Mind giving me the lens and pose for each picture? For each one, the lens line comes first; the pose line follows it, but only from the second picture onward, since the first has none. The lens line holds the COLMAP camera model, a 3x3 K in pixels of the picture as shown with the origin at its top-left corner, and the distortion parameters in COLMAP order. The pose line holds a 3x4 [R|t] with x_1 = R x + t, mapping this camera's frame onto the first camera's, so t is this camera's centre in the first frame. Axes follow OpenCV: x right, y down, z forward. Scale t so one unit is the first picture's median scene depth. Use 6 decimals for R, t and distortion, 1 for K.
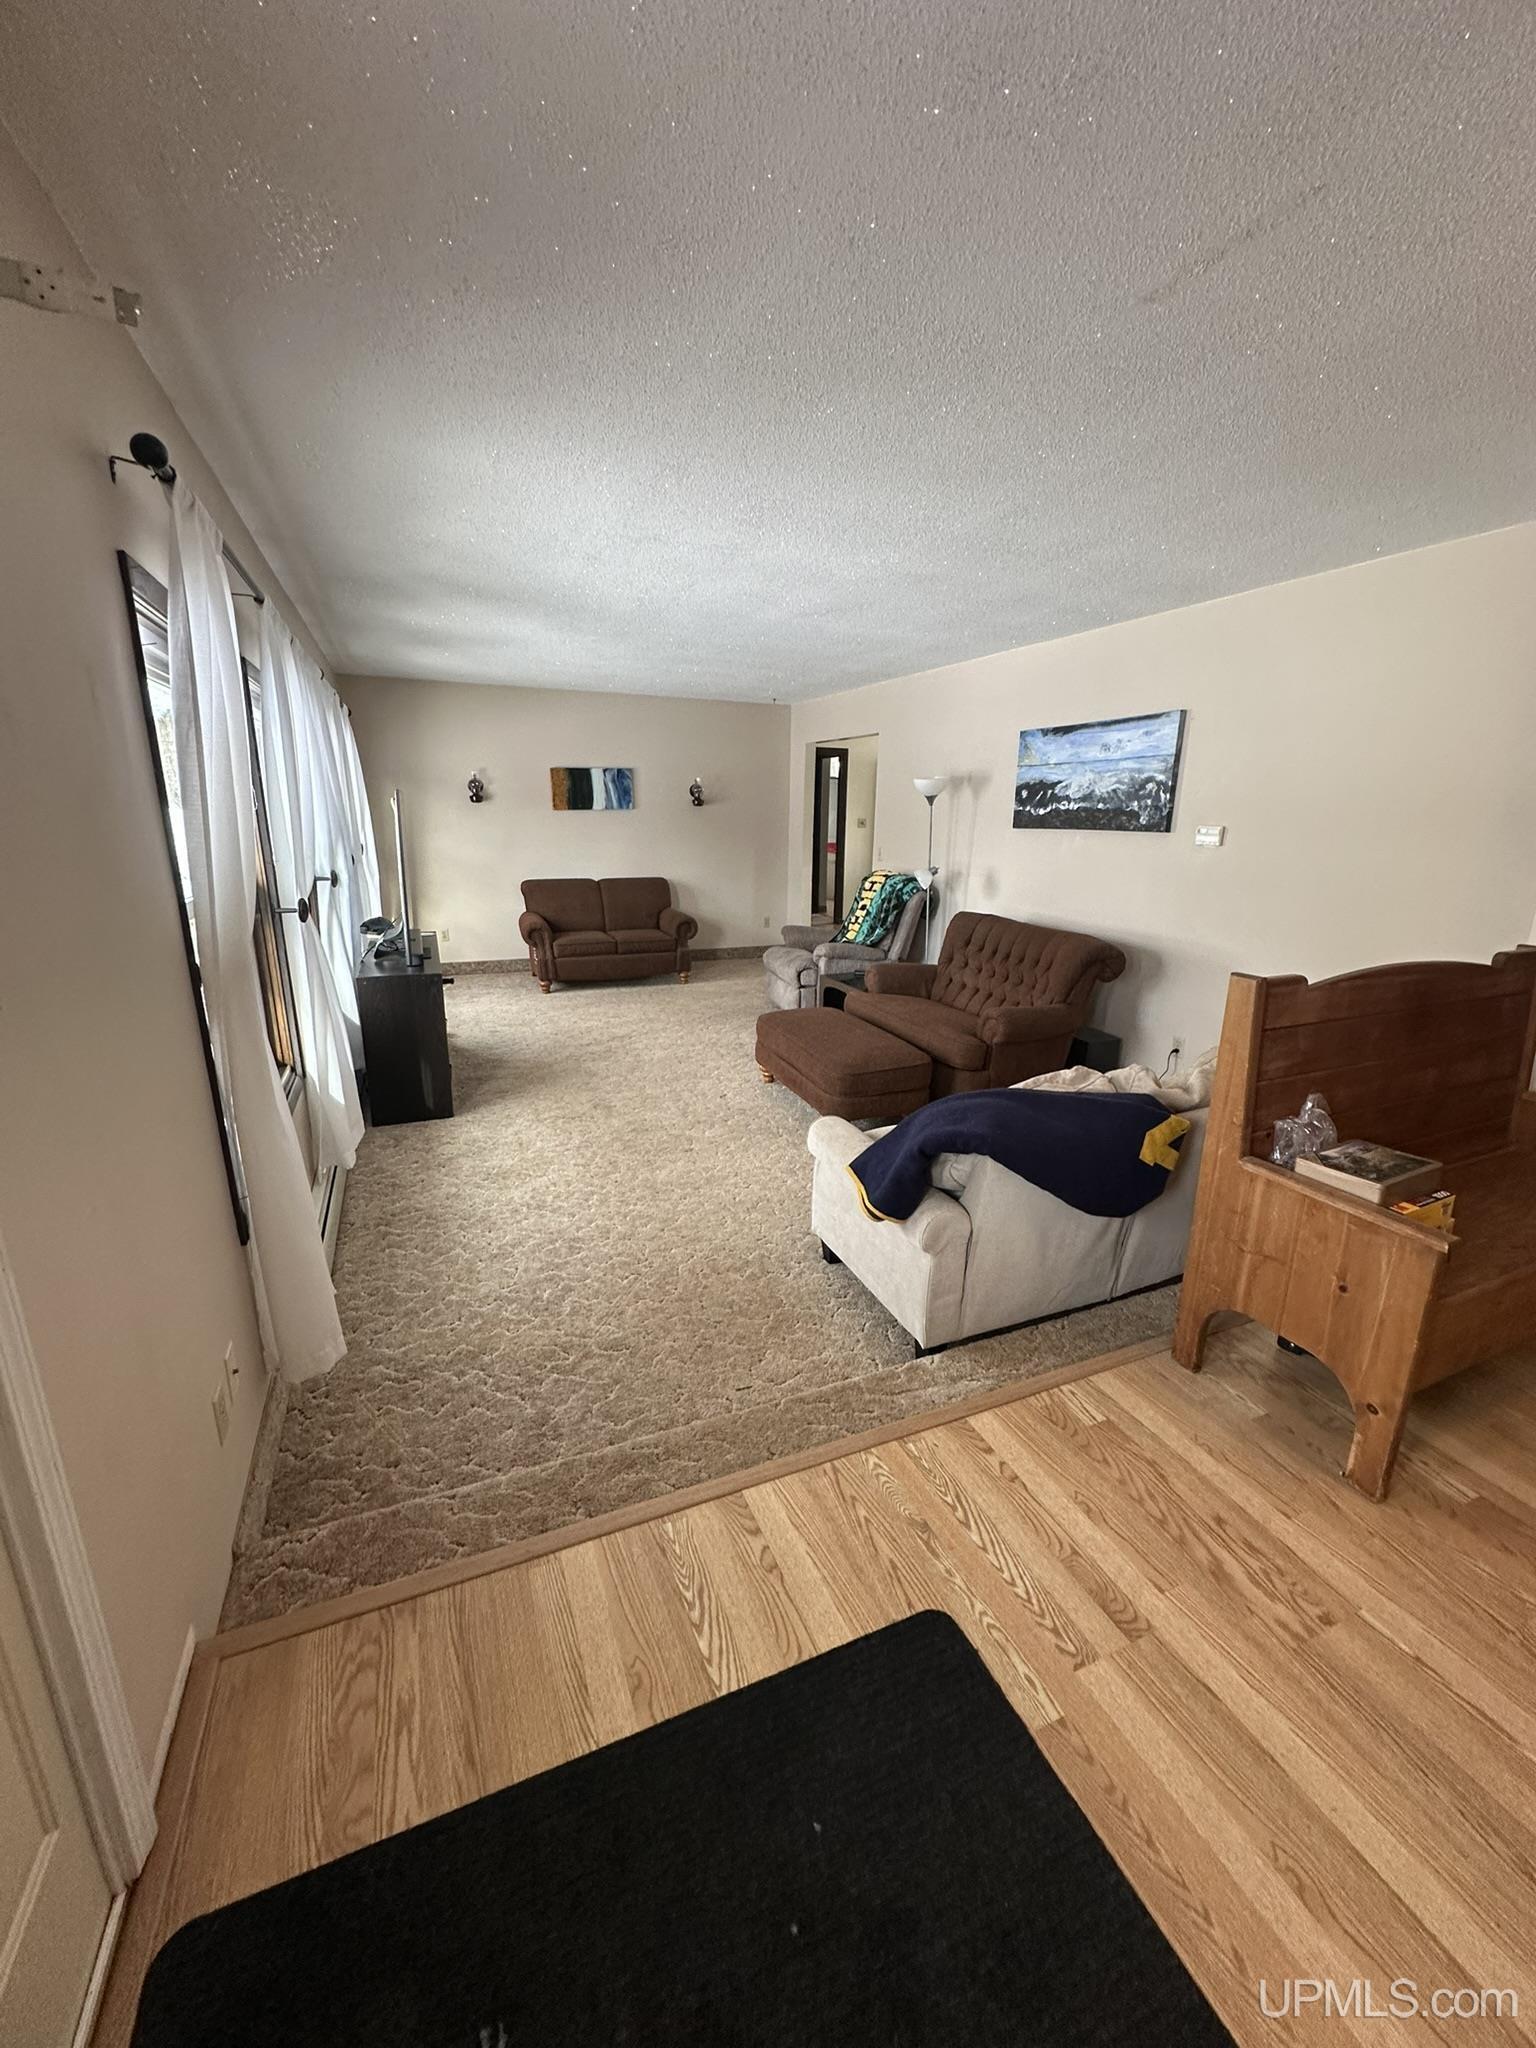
lens RADIAL K [[816.6, 0, 773.0], [0, 816.6, 1021.4], [0, 0, 1]] dist [0.000297, 0.000198]
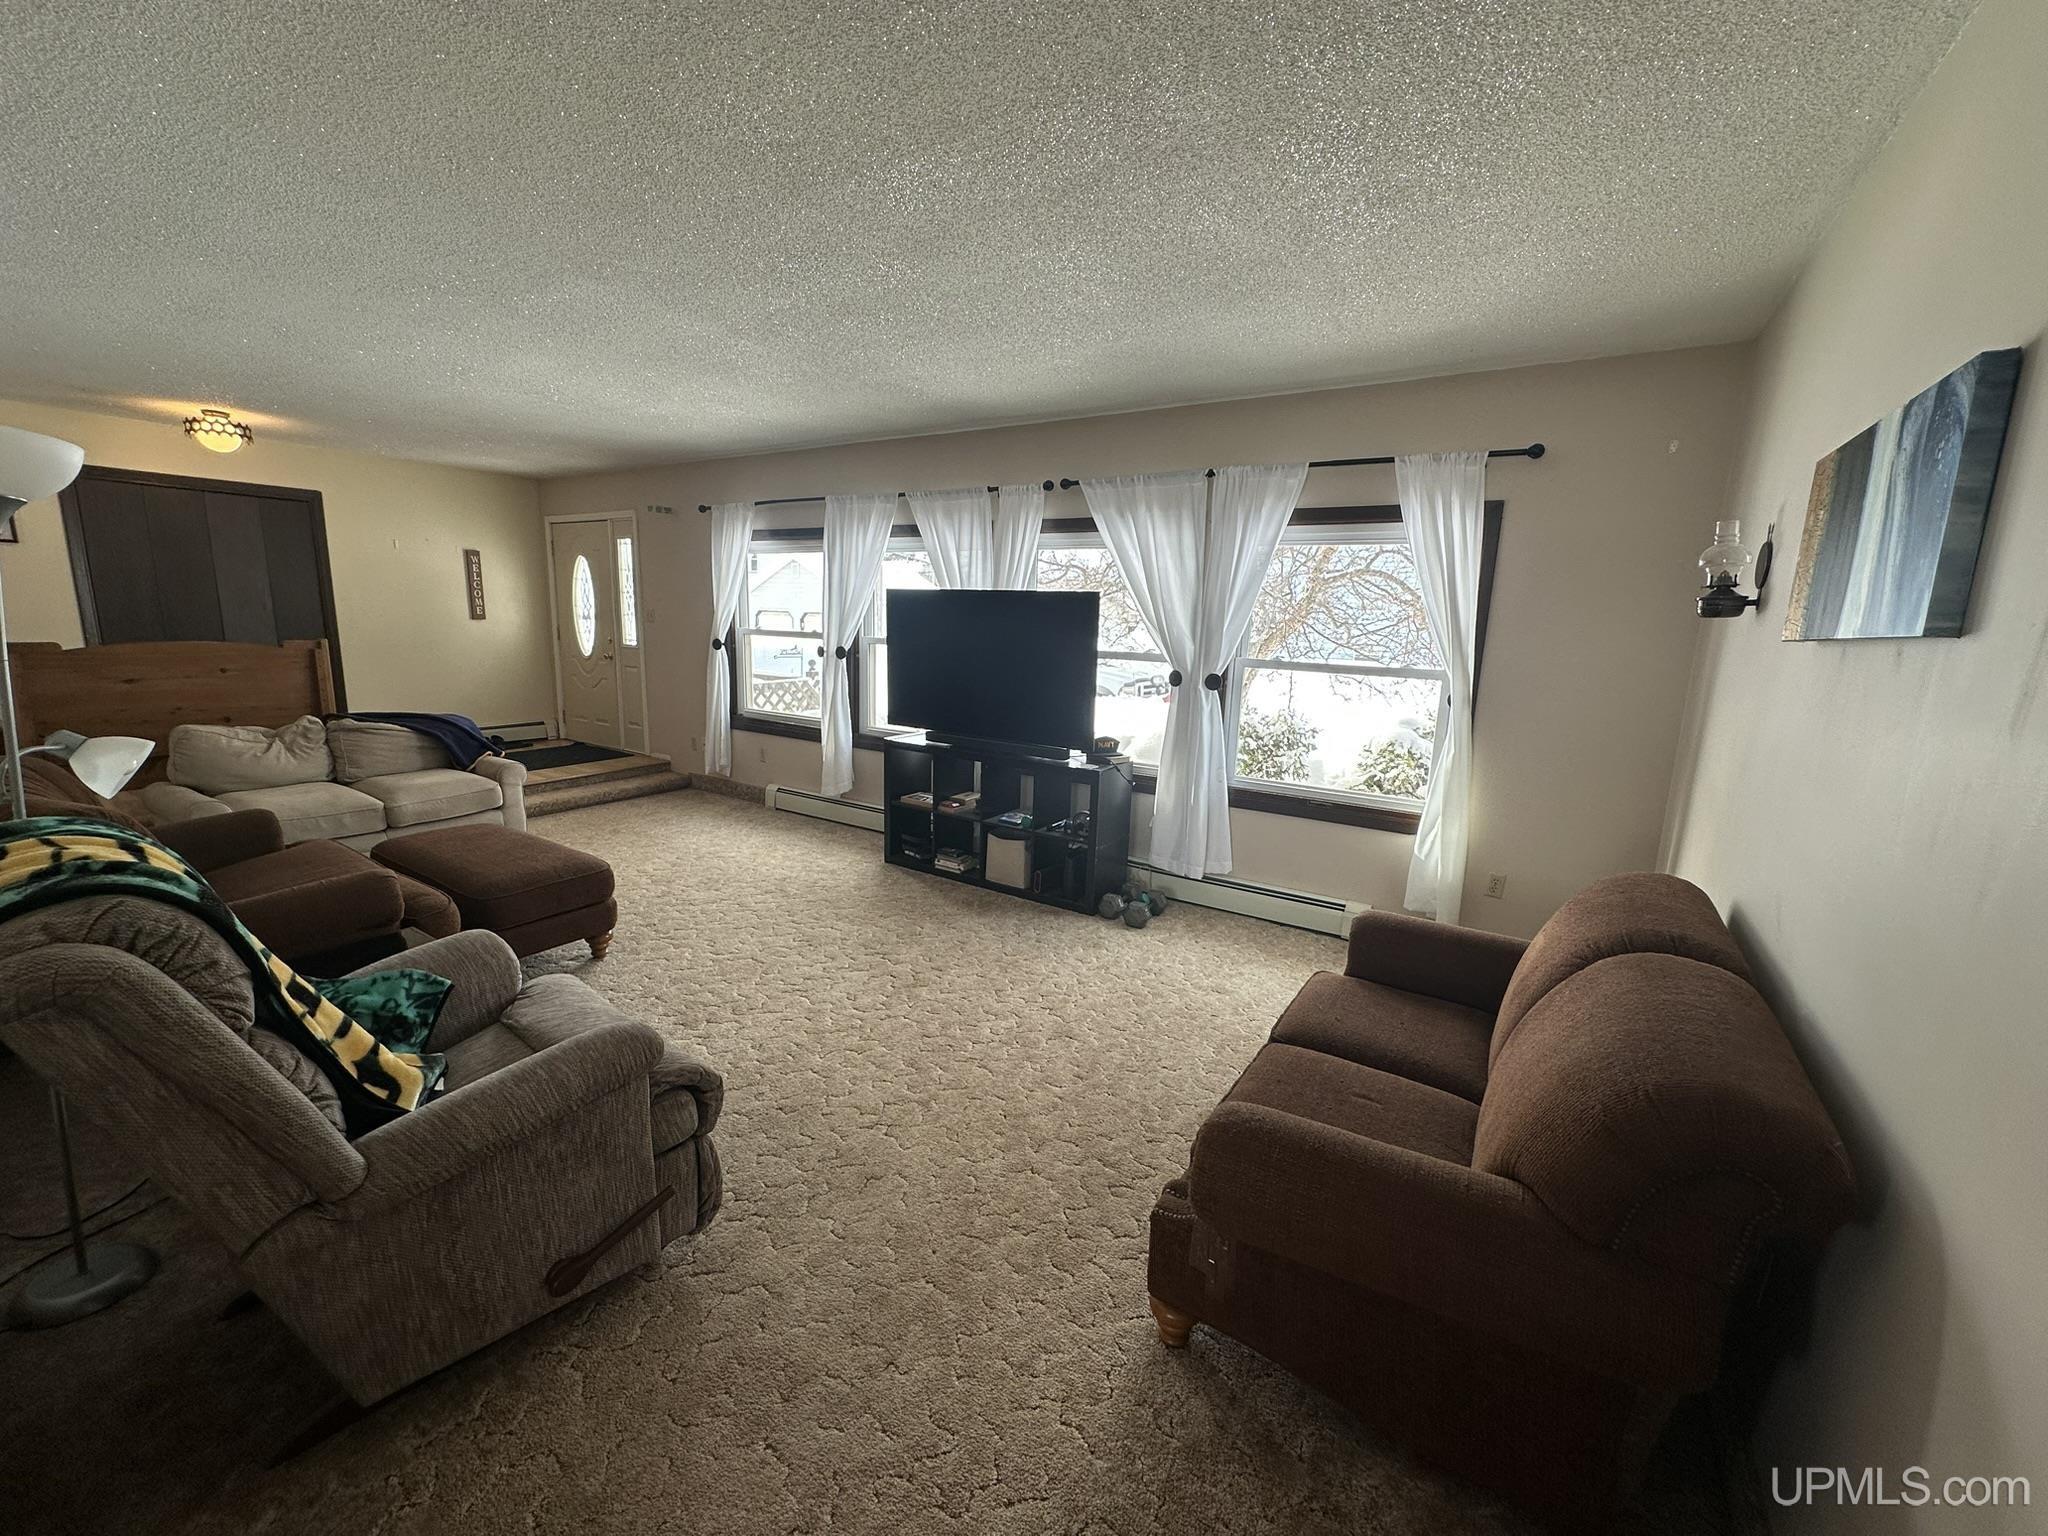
lens RADIAL K [[816.6, 0, 1021.2], [0, 816.6, 758.7], [0, 0, 1]] dist [0.000297, 0.000198]
pose [[-0.827544, 0.061944, -0.557973, 0.055569], [-0.184675, 0.908543, 0.374759, -0.296107], [0.530156, 0.413174, -0.740420, 1.146762]]
